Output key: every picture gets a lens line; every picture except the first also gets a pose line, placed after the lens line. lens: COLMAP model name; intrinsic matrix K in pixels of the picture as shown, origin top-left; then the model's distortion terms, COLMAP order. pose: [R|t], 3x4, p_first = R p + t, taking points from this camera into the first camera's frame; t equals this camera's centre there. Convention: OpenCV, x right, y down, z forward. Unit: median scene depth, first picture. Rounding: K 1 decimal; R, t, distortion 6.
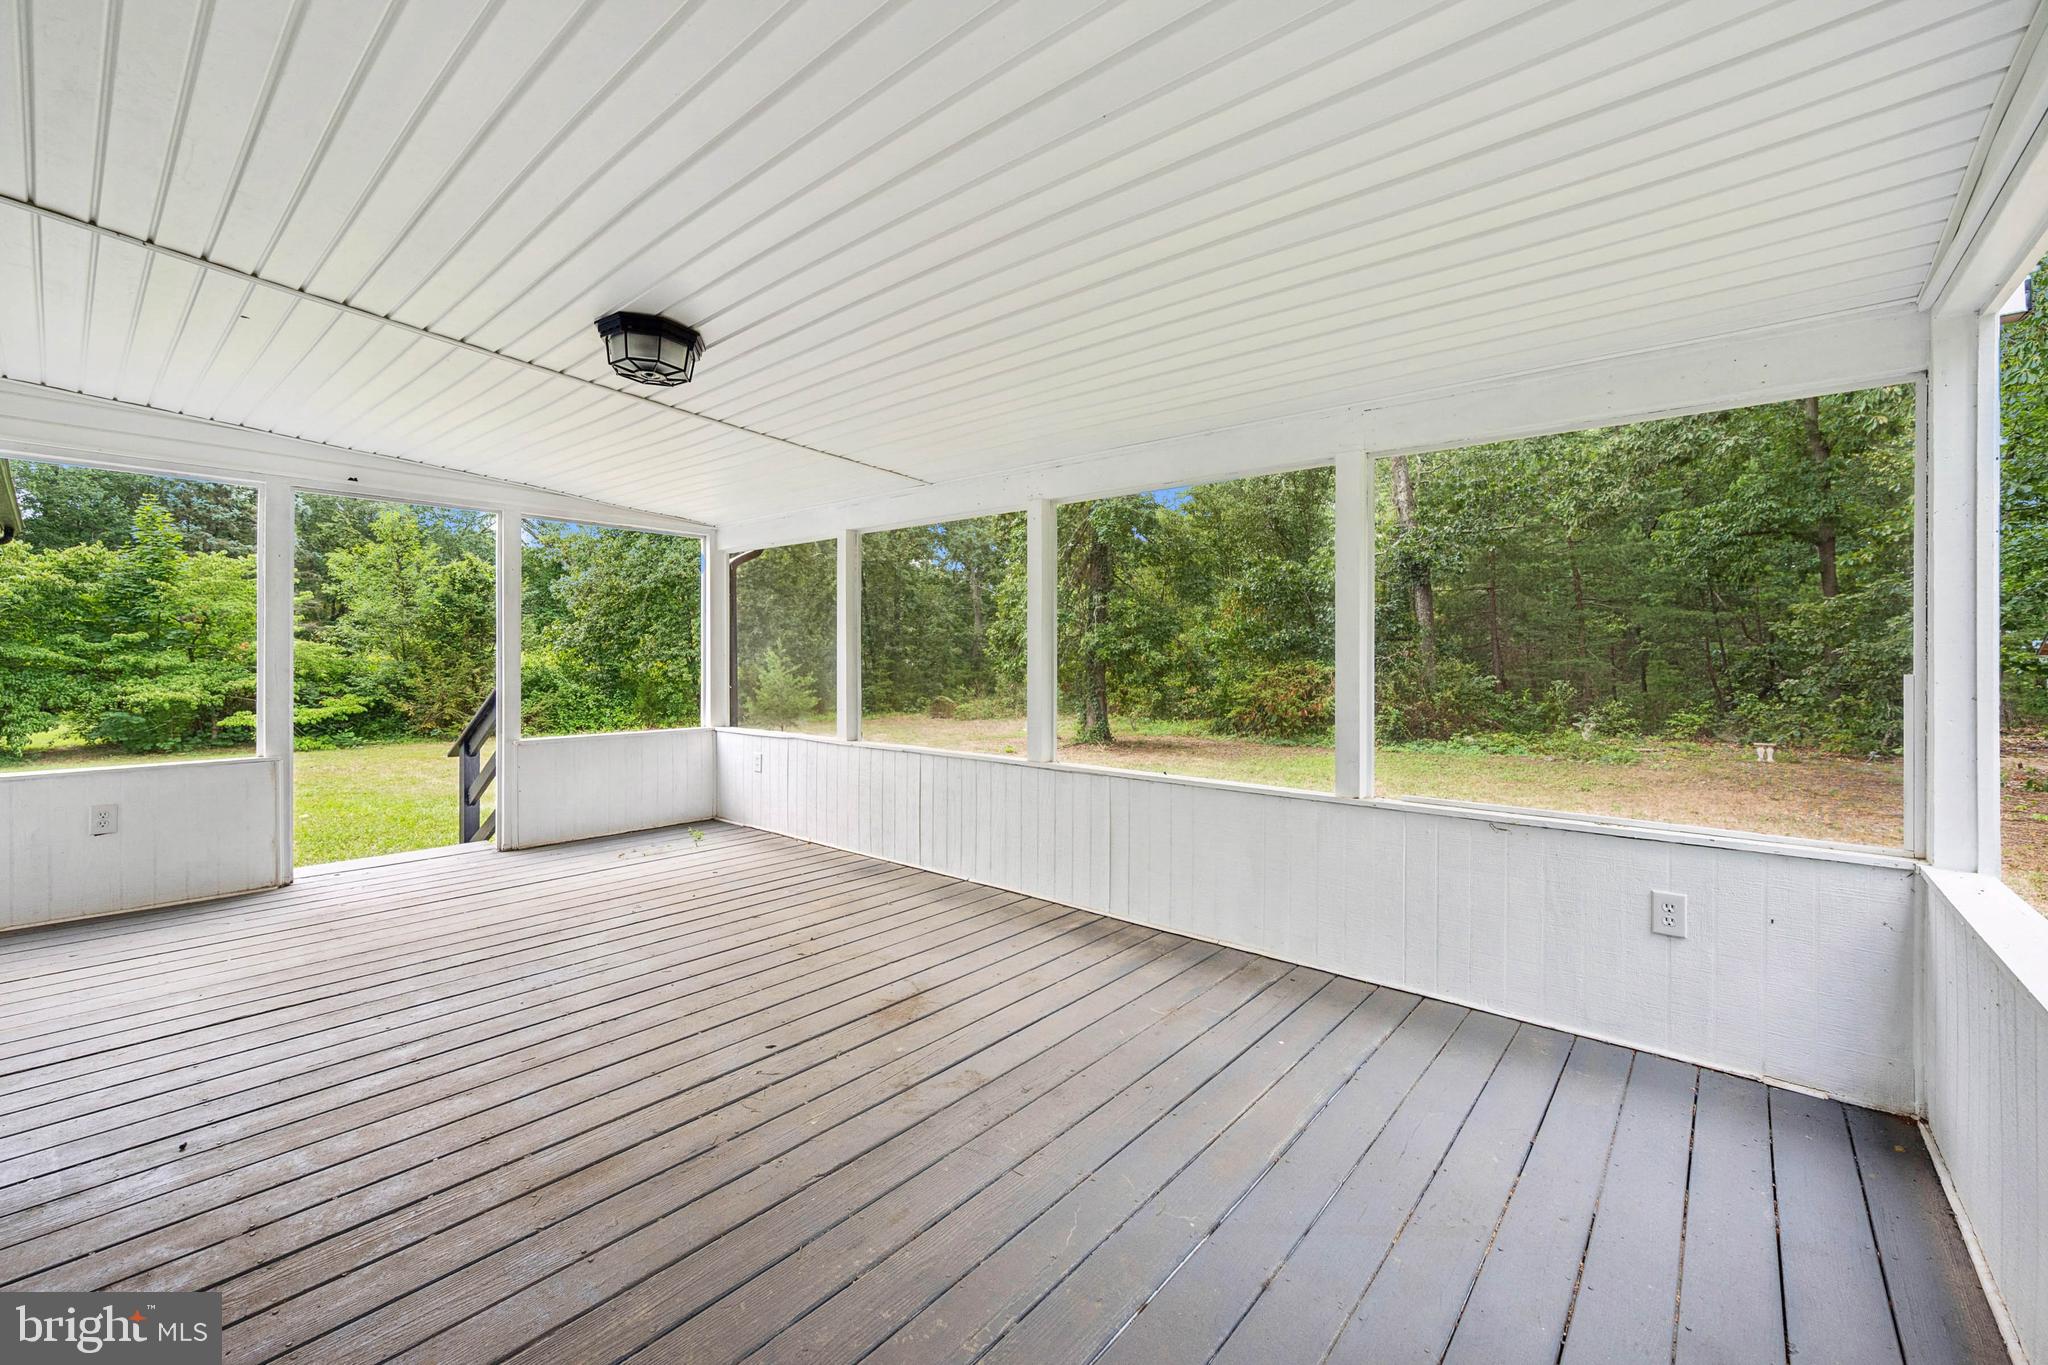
lens RADIAL K [[820.1, 0, 1036.3], [0, 820.1, 664.6], [0, 0, 1]] dist [-0.002124, -0.000103]
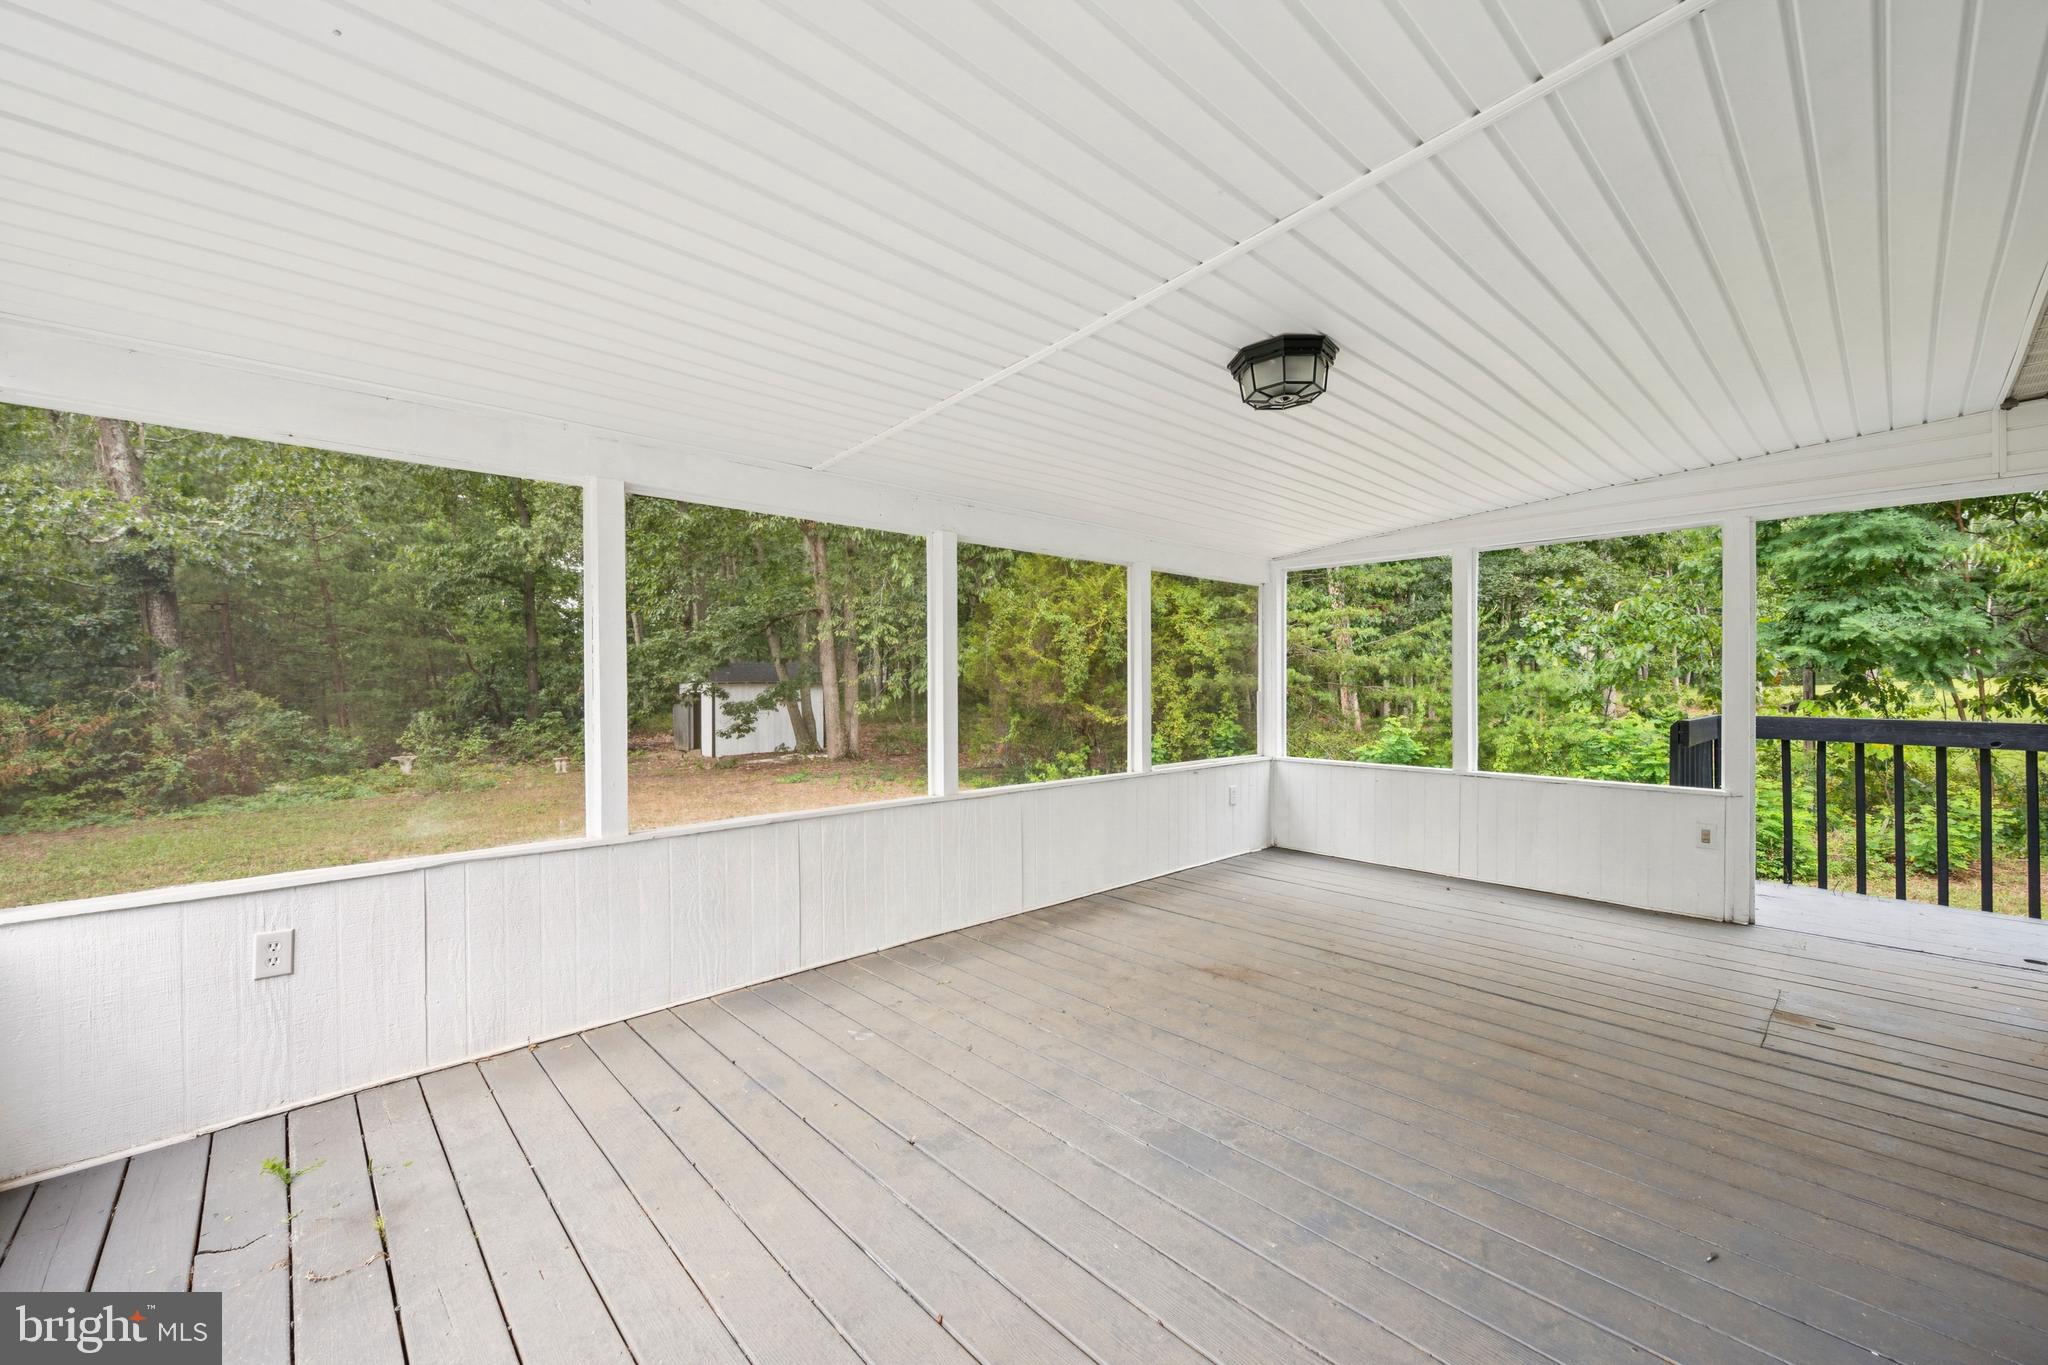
lens RADIAL K [[820.1, 0, 1036.6], [0, 820.1, 680.6], [0, 0, 1]] dist [-0.002124, -0.000103]
pose [[0.110829, -0.000400, 0.993839, -1.174871], [0.018481, 0.999828, -0.001658, -0.016566], [-0.993668, 0.018550, 0.110817, 0.951123]]
